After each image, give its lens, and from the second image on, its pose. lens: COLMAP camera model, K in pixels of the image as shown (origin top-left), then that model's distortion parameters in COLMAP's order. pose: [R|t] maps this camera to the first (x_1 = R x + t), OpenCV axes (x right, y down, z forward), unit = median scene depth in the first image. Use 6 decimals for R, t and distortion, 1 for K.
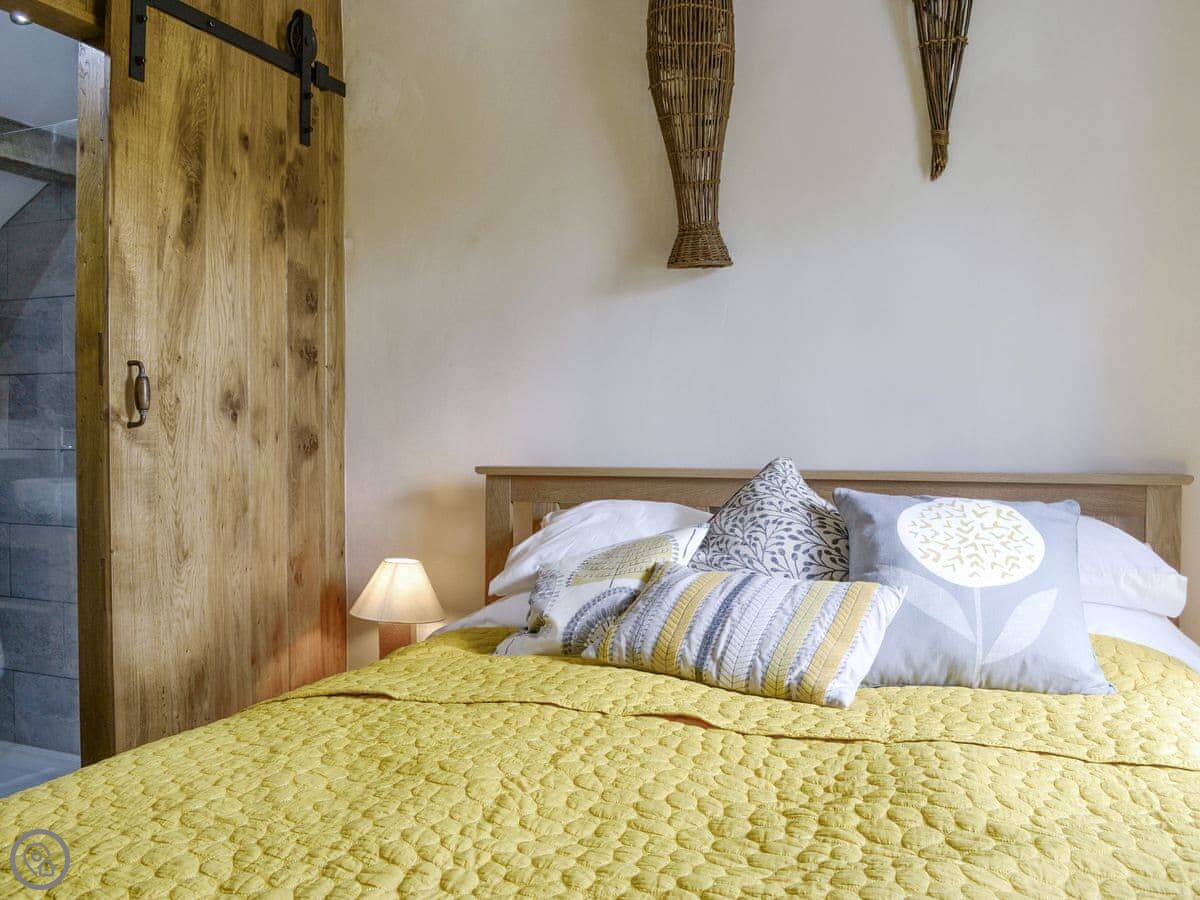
lens RADIAL K [[1109.7, 0, 600.0], [0, 1109.7, 450.0], [0, 0, 1]] dist [-0.070408, -0.006590]
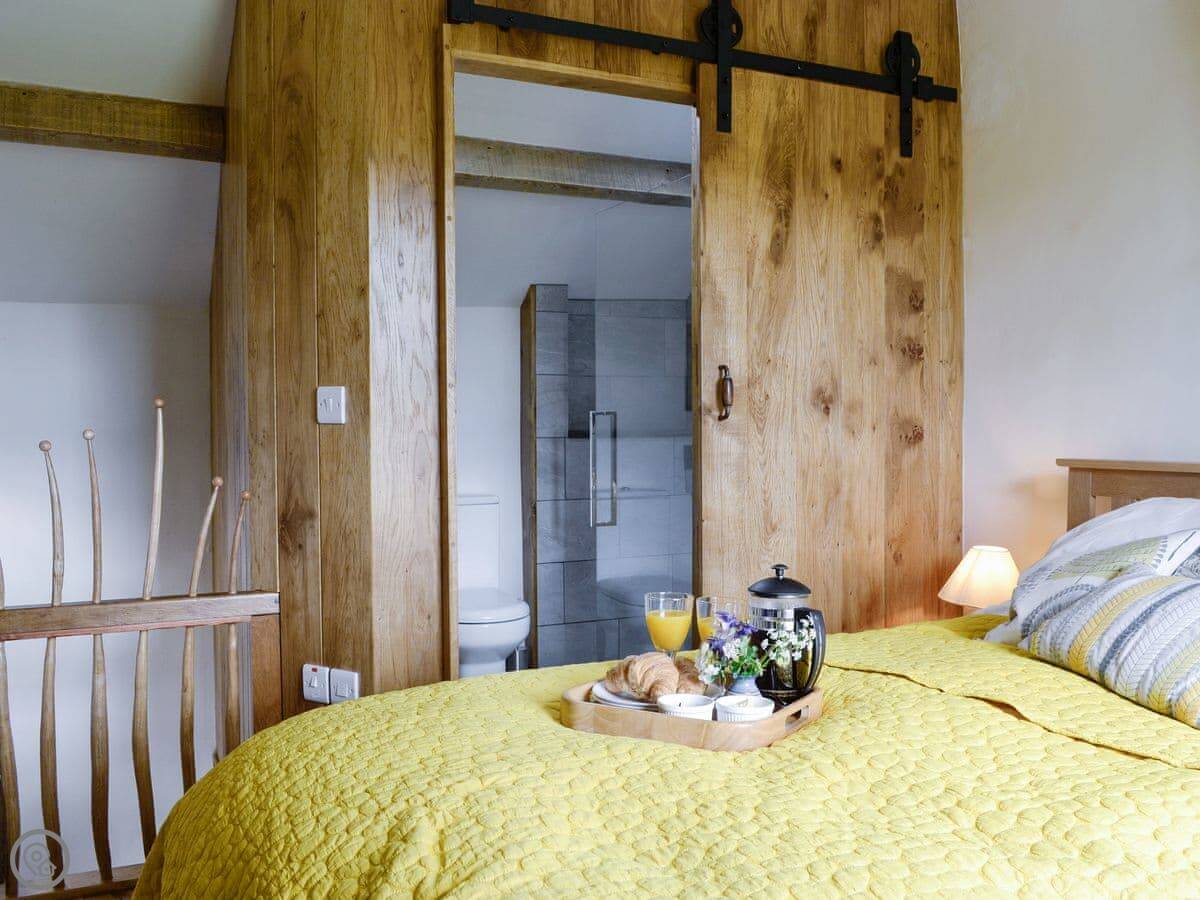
lens RADIAL K [[1094.0, 0, 600.0], [0, 1094.0, 450.0], [0, 0, 1]] dist [-0.020716, -0.000878]
pose [[0.744750, 0.017217, -0.667121, 0.252836], [-0.009957, 0.999843, 0.014688, -0.003308], [0.667269, -0.004297, 0.744804, 0.001594]]
